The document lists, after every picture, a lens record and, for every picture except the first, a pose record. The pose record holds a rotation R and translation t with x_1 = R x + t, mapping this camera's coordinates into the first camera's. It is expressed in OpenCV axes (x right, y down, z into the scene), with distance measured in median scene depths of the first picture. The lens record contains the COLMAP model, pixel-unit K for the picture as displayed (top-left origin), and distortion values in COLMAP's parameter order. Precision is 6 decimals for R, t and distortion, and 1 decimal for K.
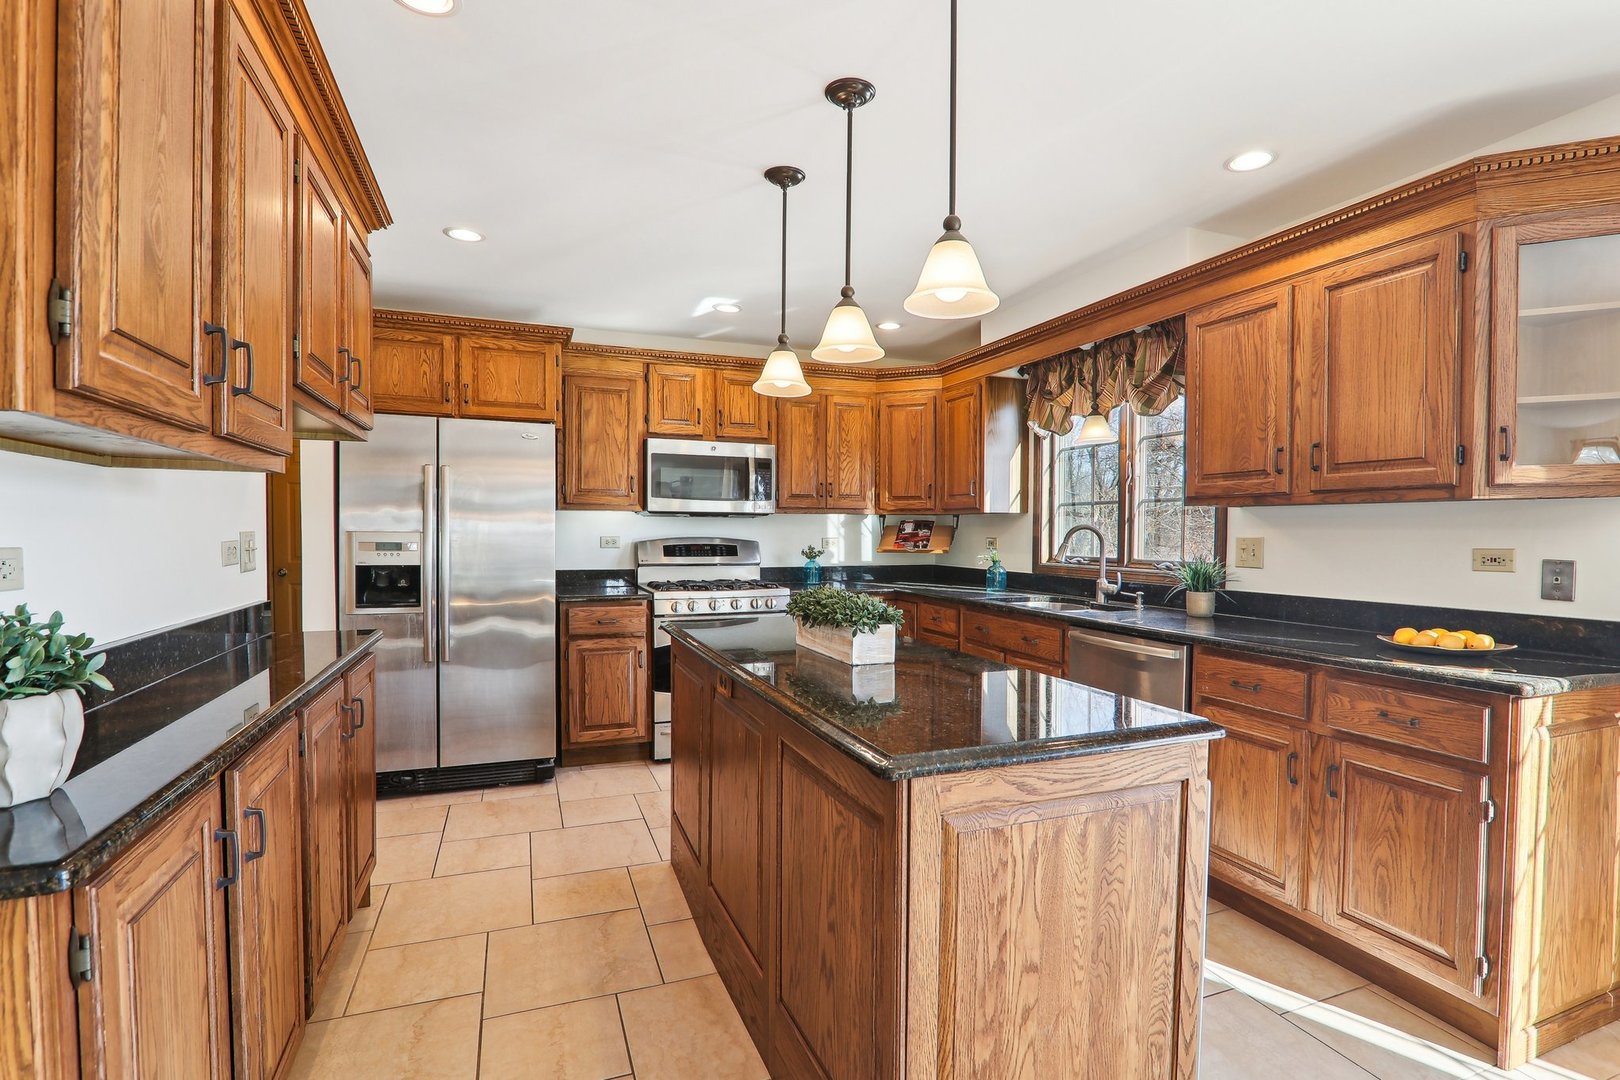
lens RADIAL K [[756.5, 0, 820.4], [0, 756.5, 541.0], [0, 0, 1]] dist [-0.017547, 0.000011]
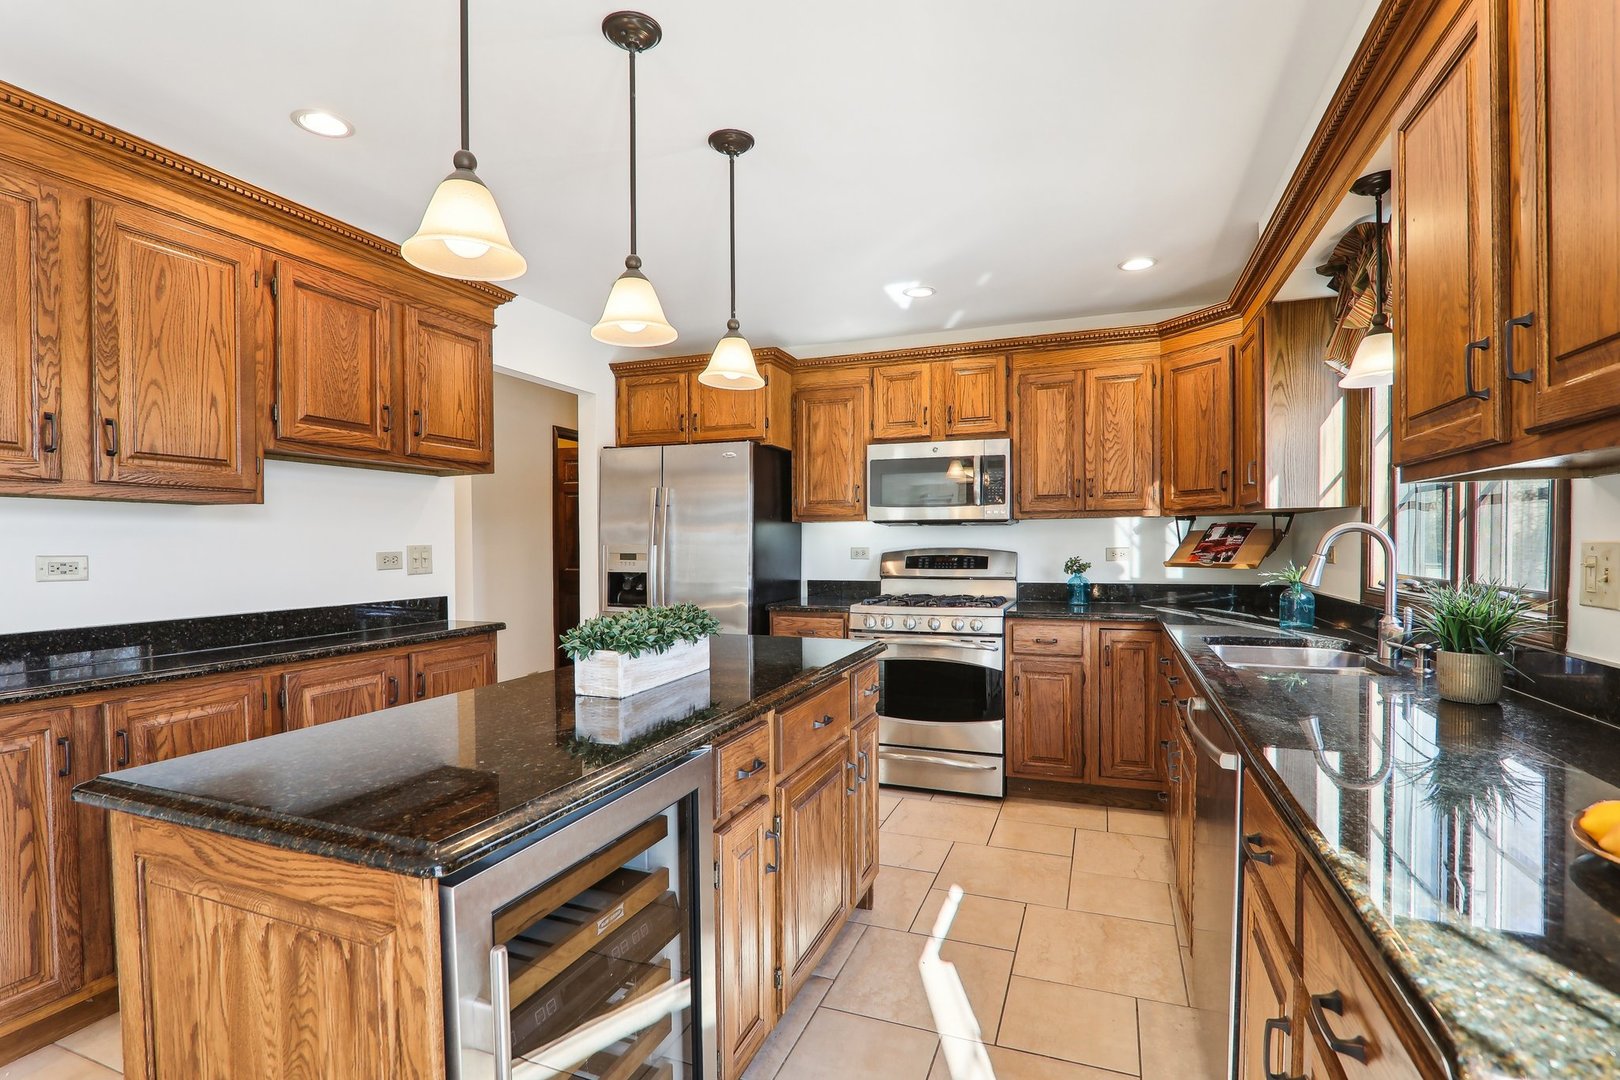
lens RADIAL K [[756.5, 0, 815.1], [0, 756.5, 549.8], [0, 0, 1]] dist [-0.017547, 0.000011]
pose [[0.736760, -0.003205, -0.676147, 0.366111], [0.000930, 0.999993, -0.003726, 0.000849], [0.676154, 0.002116, 0.736757, 0.241271]]
